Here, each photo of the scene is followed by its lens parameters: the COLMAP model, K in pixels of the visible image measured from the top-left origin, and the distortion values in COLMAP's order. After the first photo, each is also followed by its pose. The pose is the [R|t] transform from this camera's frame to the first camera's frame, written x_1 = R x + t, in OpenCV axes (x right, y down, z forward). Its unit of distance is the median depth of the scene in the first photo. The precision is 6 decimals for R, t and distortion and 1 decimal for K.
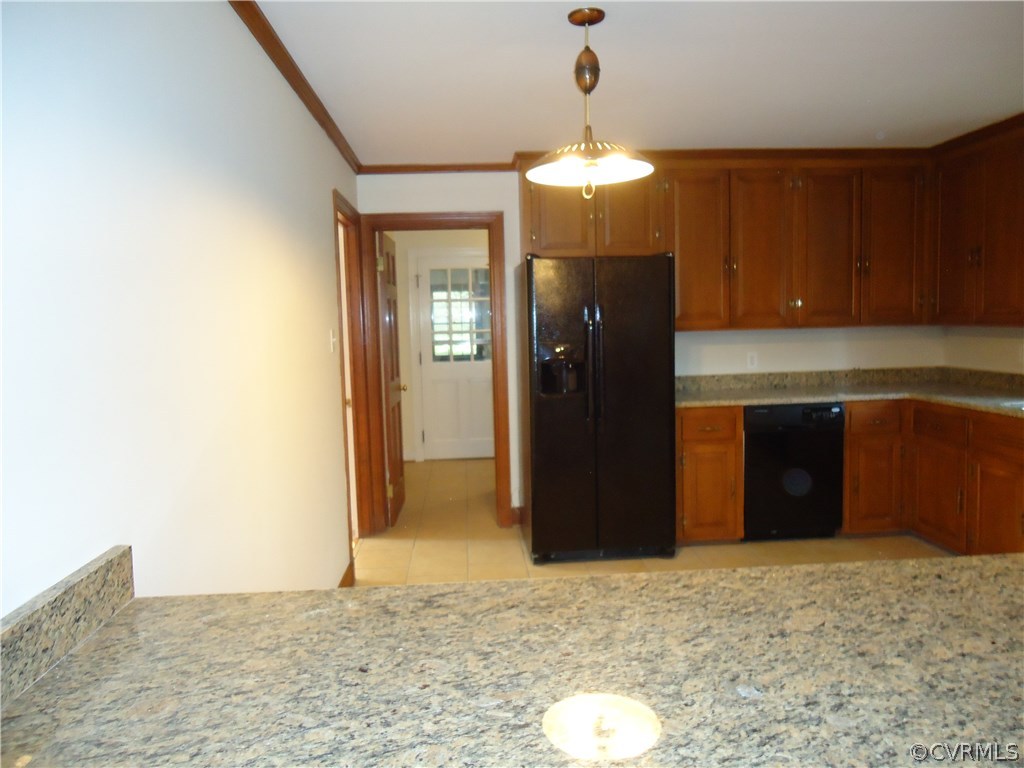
lens RADIAL K [[738.3, 0, 512.0], [0, 738.3, 384.0], [0, 0, 1]] dist [-0.003230, -0.001315]
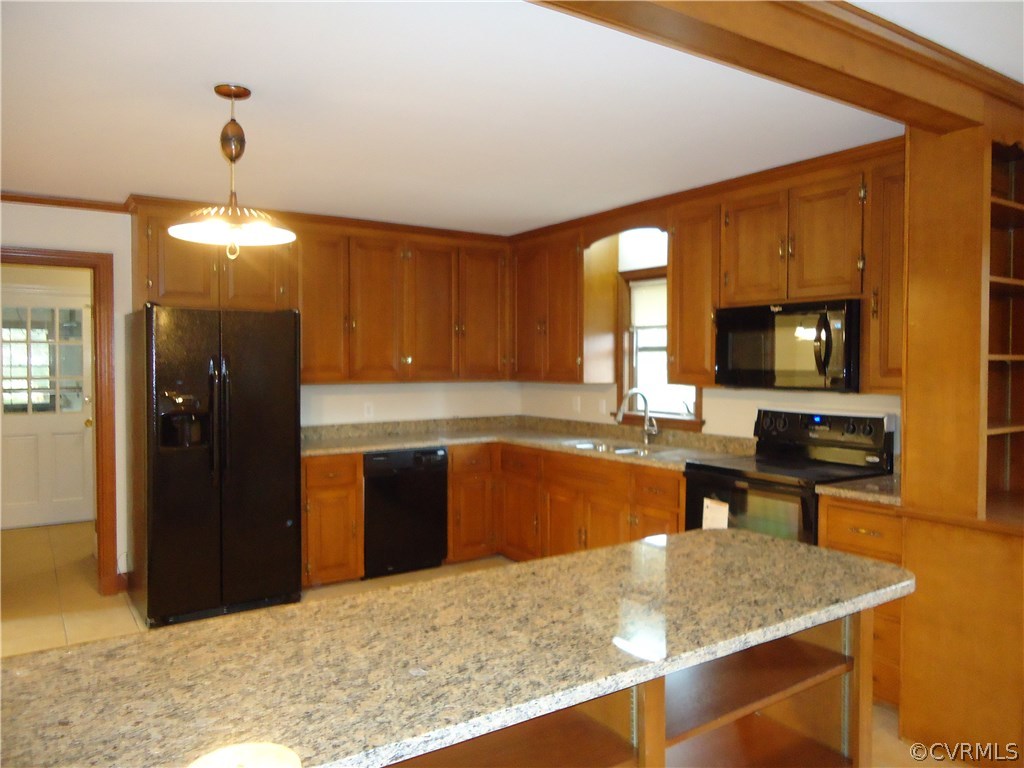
lens RADIAL K [[768.3, 0, 512.0], [0, 768.3, 384.0], [0, 0, 1]] dist [0.003326, -0.002843]
pose [[0.862457, 0.010460, 0.506022, -0.177570], [0.020700, 0.998221, -0.055915, -0.008698], [-0.505707, 0.058699, 0.860706, -0.221251]]
